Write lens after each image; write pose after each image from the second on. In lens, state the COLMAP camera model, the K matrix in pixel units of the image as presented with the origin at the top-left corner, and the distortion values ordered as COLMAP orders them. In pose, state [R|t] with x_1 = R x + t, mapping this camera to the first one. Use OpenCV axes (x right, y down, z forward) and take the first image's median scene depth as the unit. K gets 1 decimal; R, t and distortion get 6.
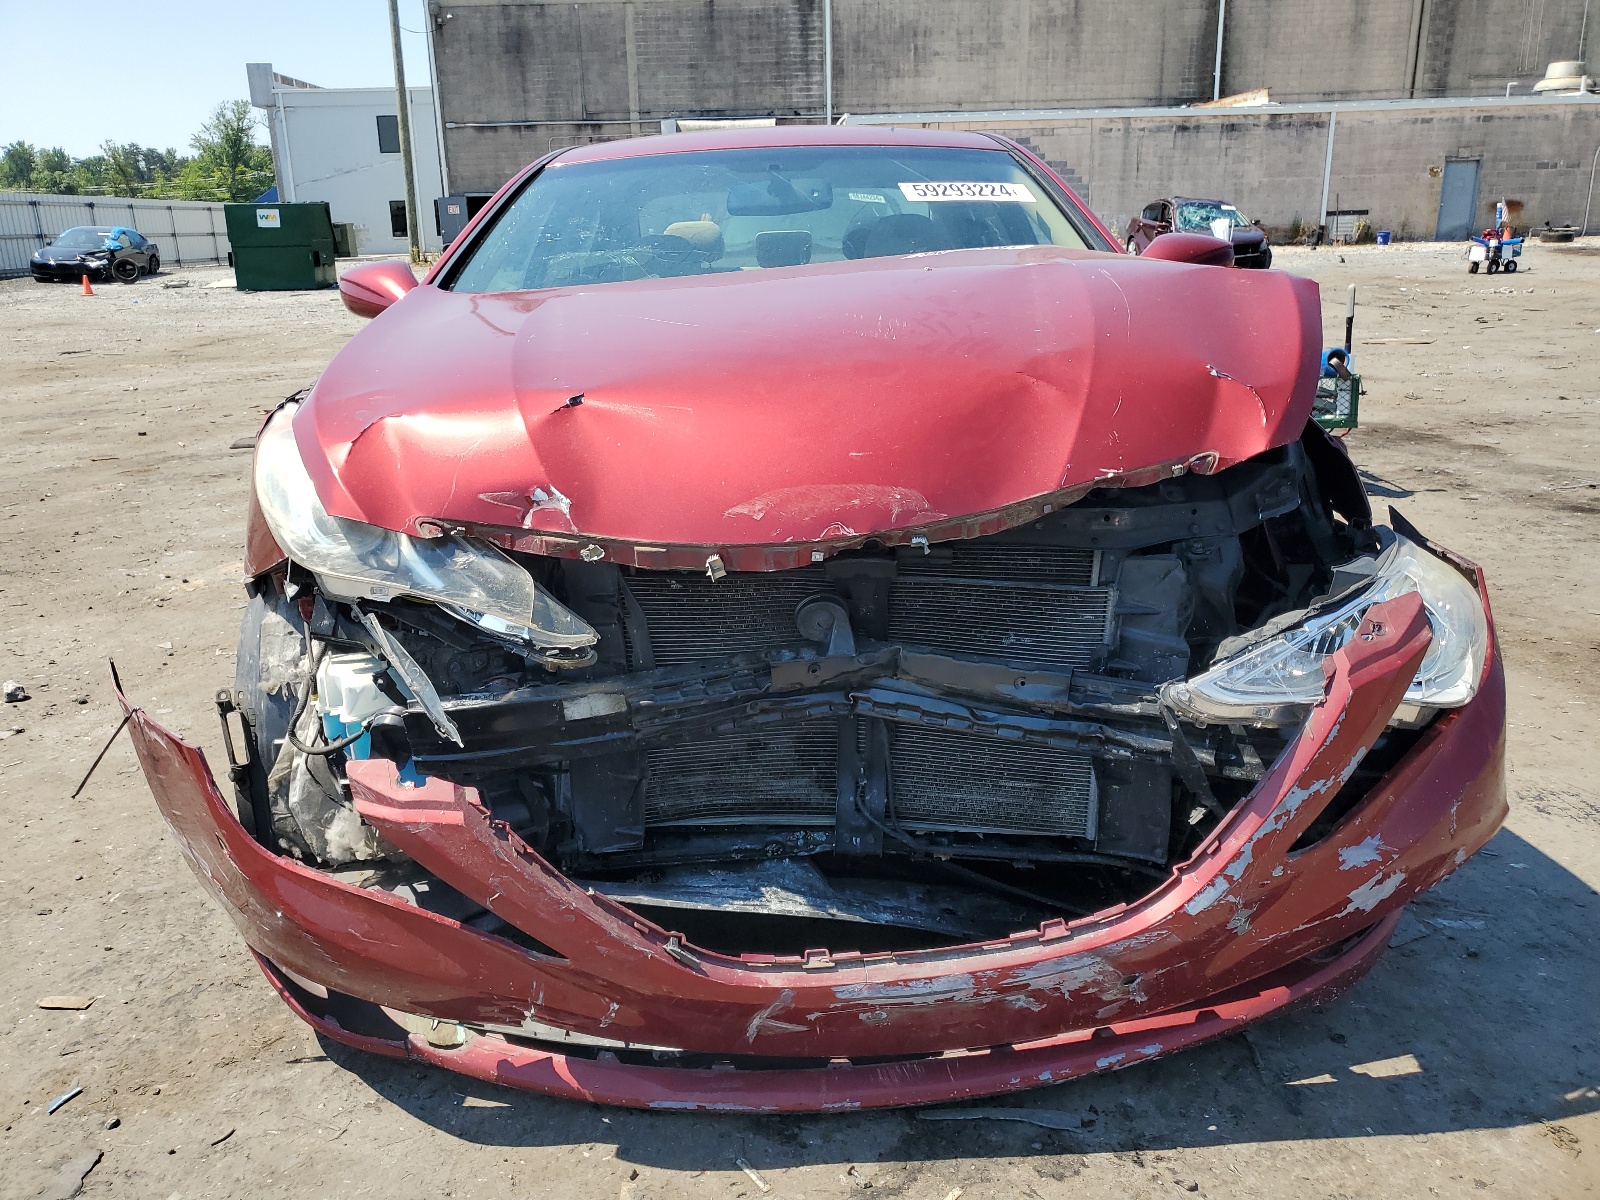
lens RADIAL K [[1206.7, 0, 819.3], [0, 1206.7, 599.9], [0, 0, 1]] dist [0.049618, -0.046004]
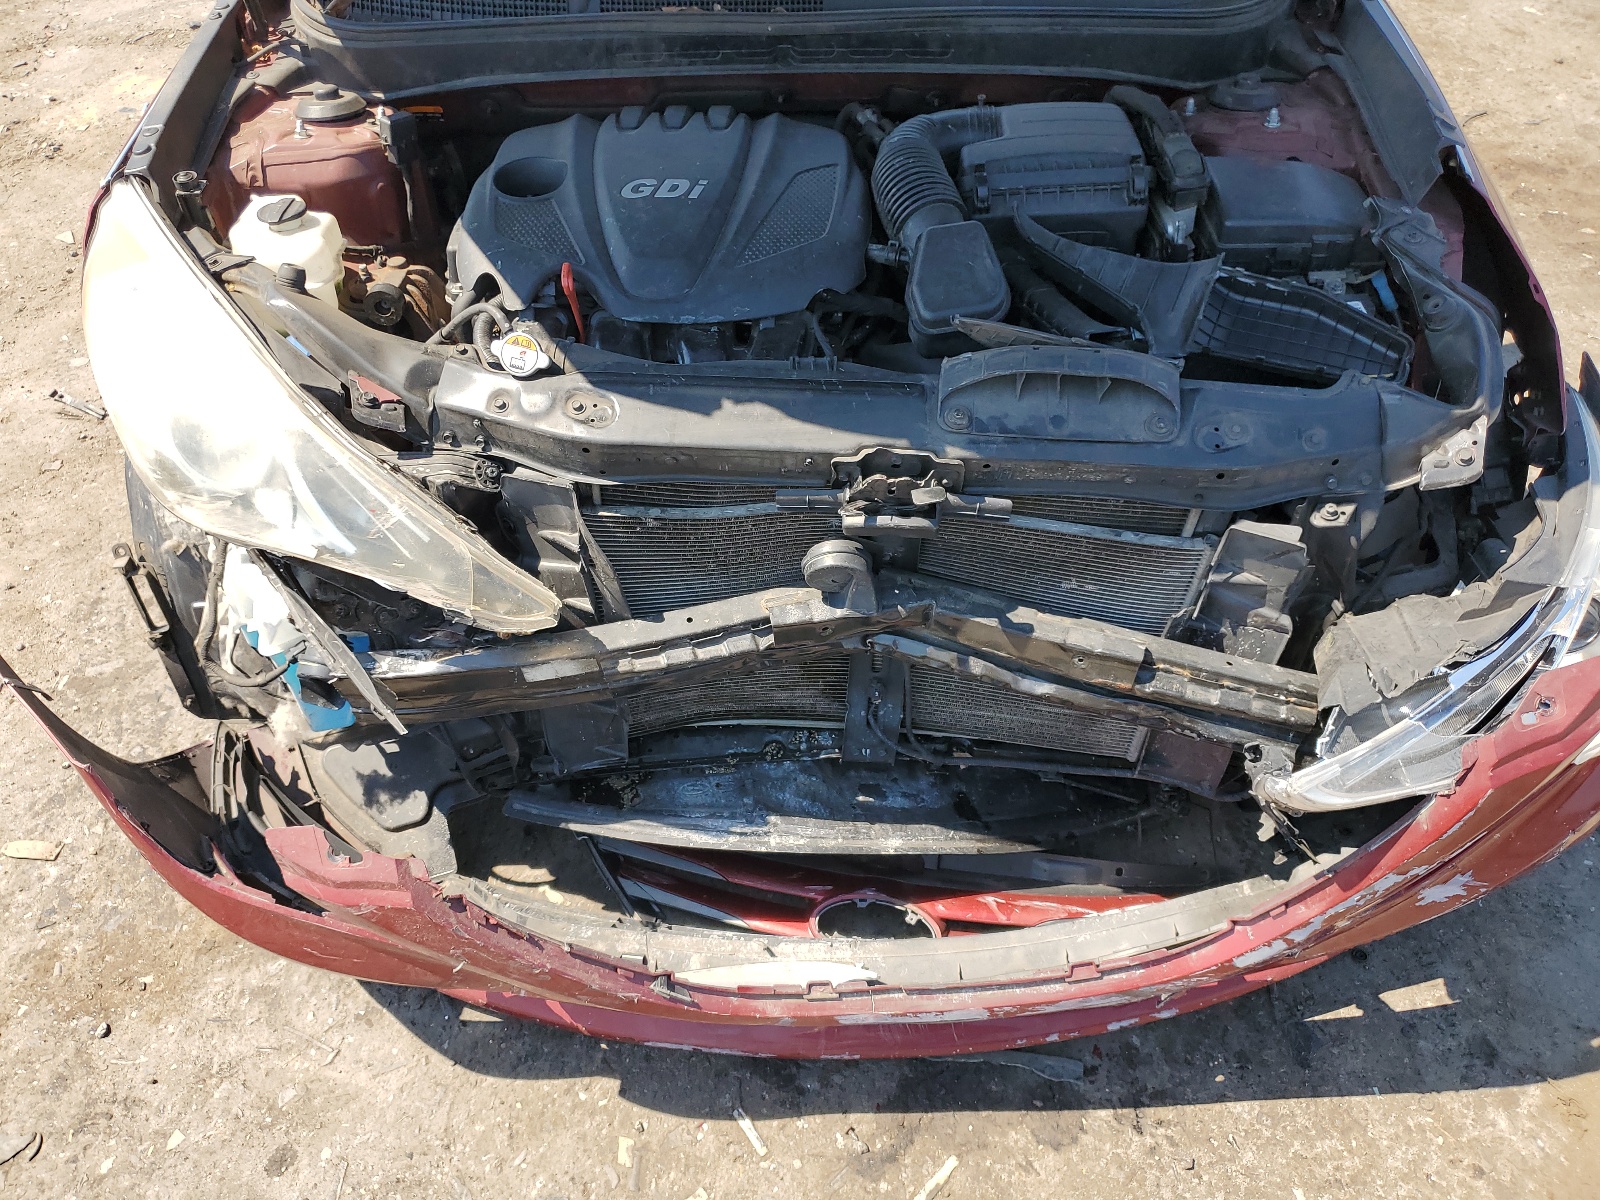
lens RADIAL K [[1233.4, 0, 800.0], [0, 1233.4, 600.0], [0, 0, 1]] dist [0.010102, -0.001324]
pose [[0.999613, 0.027337, -0.005230, -0.018461], [-0.021872, 0.887744, 0.459817, -0.354575], [0.017213, -0.459525, 0.887998, 0.279744]]
